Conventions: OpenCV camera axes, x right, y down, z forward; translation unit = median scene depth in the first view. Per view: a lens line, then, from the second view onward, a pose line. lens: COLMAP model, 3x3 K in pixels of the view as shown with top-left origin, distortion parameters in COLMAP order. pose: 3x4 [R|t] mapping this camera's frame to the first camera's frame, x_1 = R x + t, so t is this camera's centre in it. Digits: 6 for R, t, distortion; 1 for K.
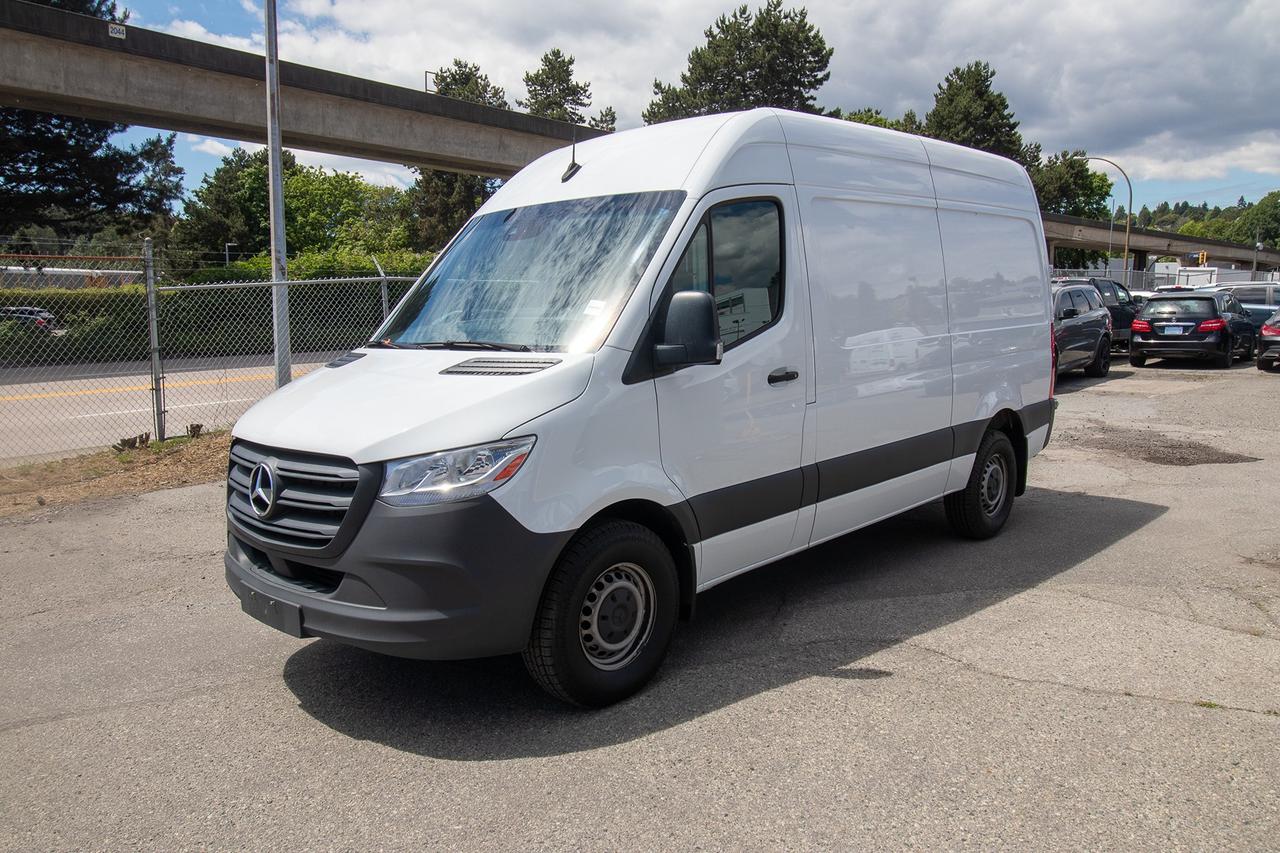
lens RADIAL K [[913.1, 0, 630.5], [0, 913.1, 421.3], [0, 0, 1]] dist [0.009510, -0.005622]
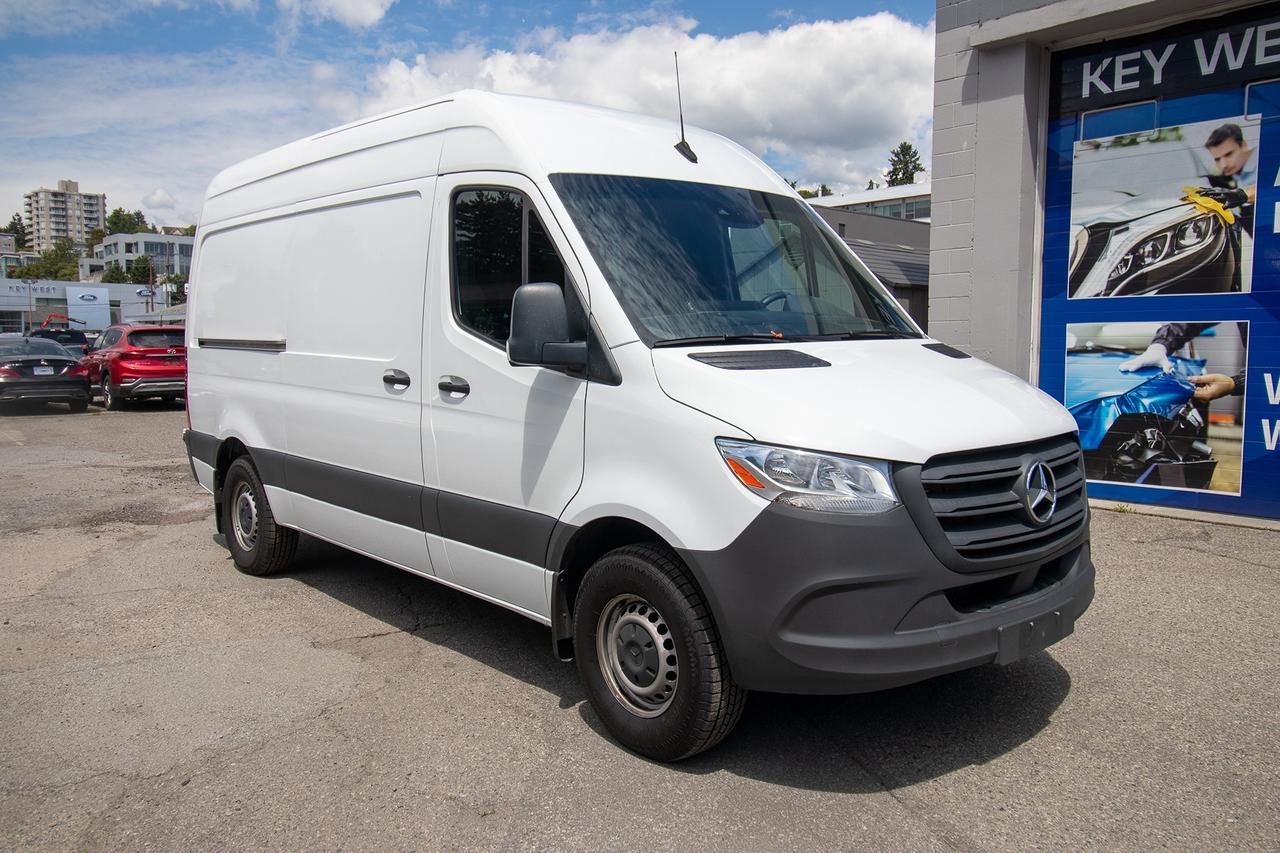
lens RADIAL K [[994.0, 0, 640.0], [0, 994.0, 426.5], [0, 0, 1]] dist [0.004626, 0.004971]
pose [[0.070384, -0.073726, 0.994792, -0.140128], [0.133675, 0.988967, 0.063837, -0.010020], [-0.988523, 0.128486, 0.079463, 0.133188]]
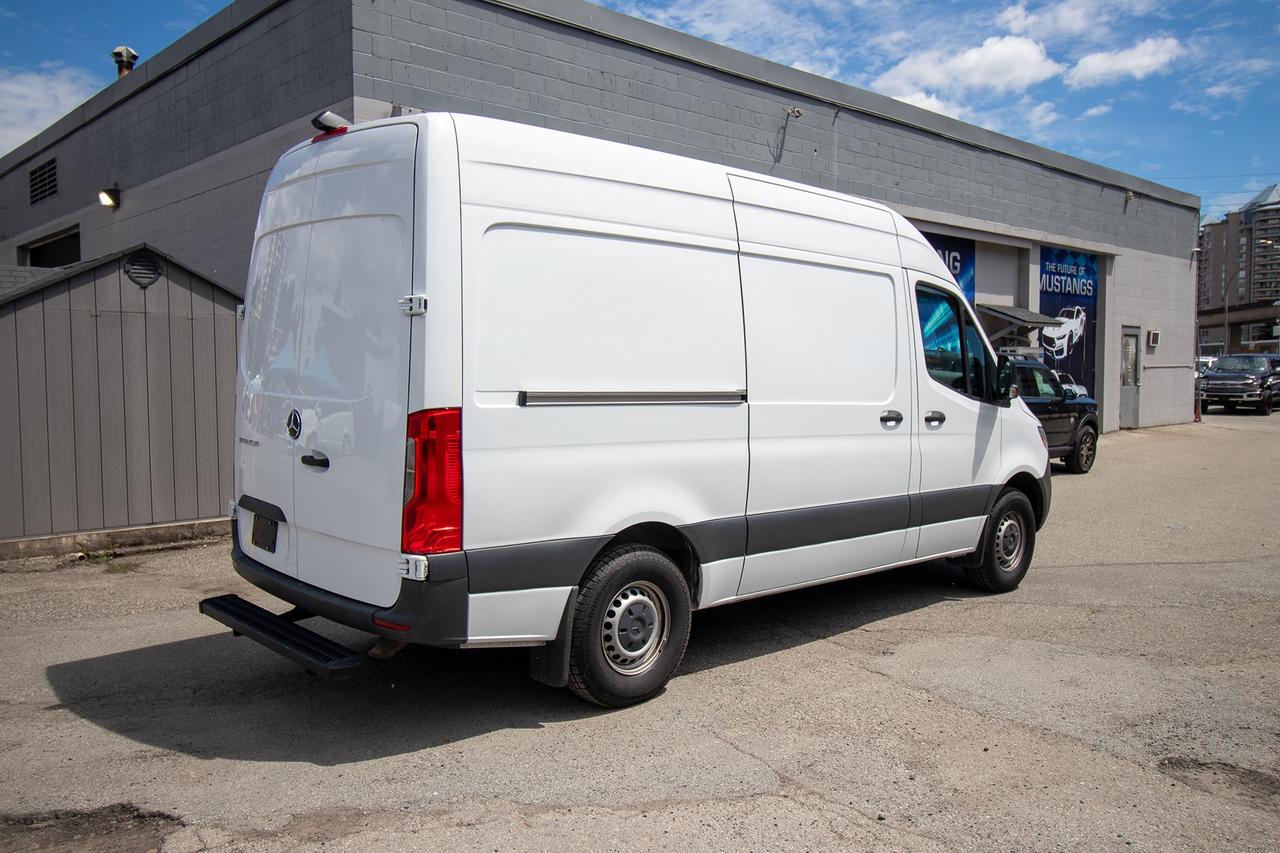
lens RADIAL K [[1040.9, 0, 640.0], [0, 1040.9, 426.5], [0, 0, 1]] dist [0.013123, -0.006317]
pose [[-0.997469, 0.022564, 0.067433, 0.020414], [0.034026, 0.984158, 0.174000, -0.042965], [-0.062438, 0.175854, -0.982434, 0.352017]]
